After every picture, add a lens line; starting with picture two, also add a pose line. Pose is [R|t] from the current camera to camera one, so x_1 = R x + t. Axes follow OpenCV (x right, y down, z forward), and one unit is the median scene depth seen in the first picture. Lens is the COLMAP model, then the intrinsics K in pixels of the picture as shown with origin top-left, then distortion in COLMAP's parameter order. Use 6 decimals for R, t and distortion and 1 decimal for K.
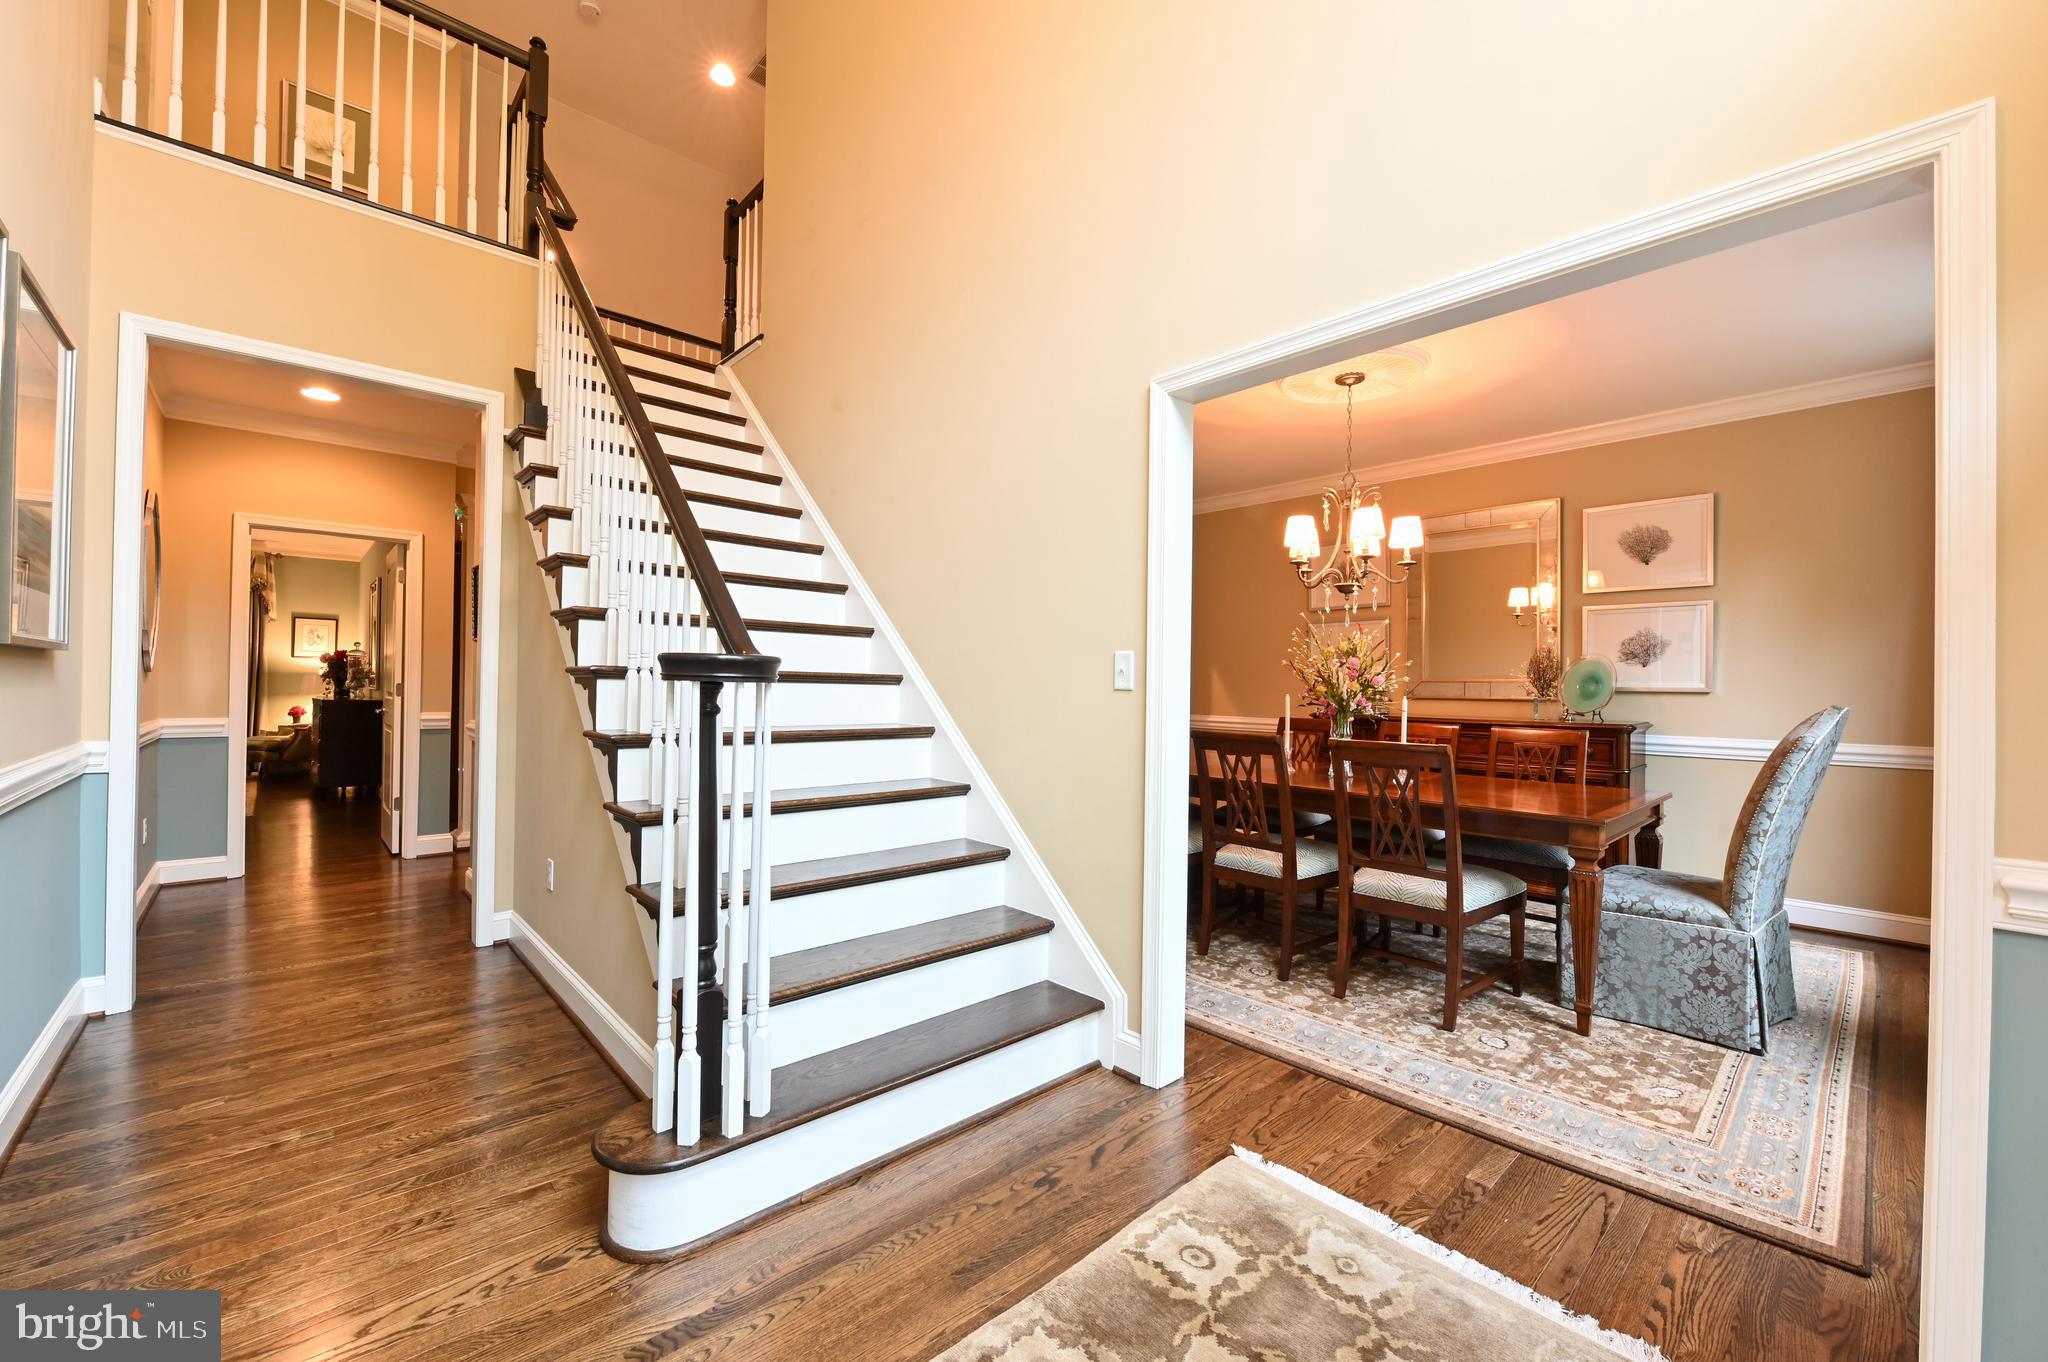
lens RADIAL K [[816.4, 0, 1025.6], [0, 816.4, 682.8], [0, 0, 1]] dist [-0.002329, -0.000474]
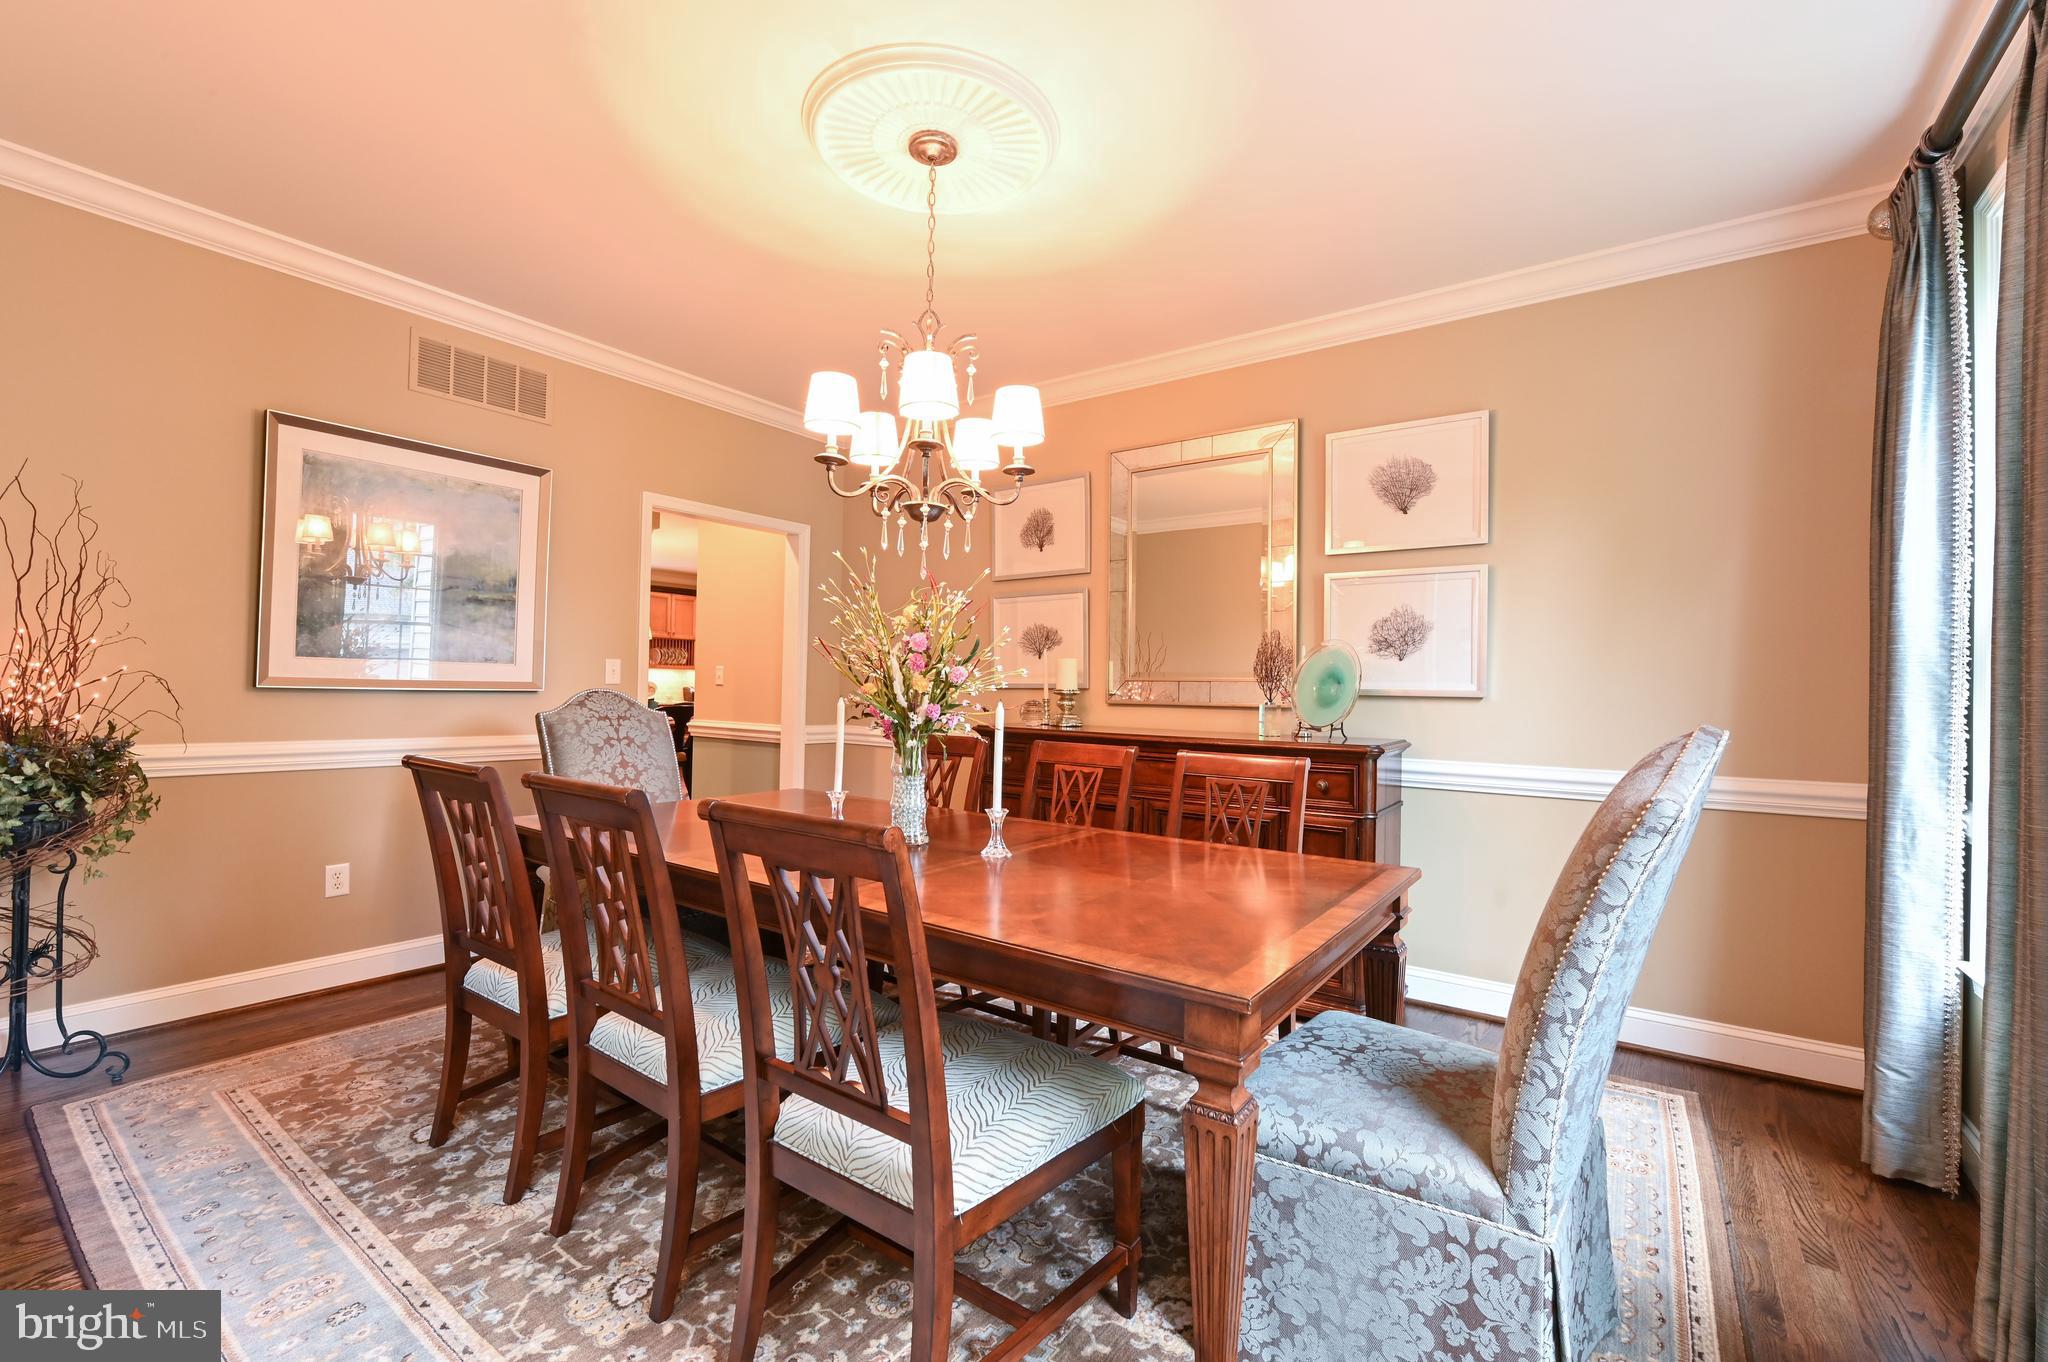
lens RADIAL K [[851.8, 0, 1022.0], [0, 851.8, 683.8], [0, 0, 1]] dist [-0.004472, -0.000295]
pose [[0.981272, 0.006695, 0.192509, 0.417902], [-0.006398, 0.999977, -0.002168, 0.005597], [-0.192519, 0.000896, 0.981293, 0.483842]]
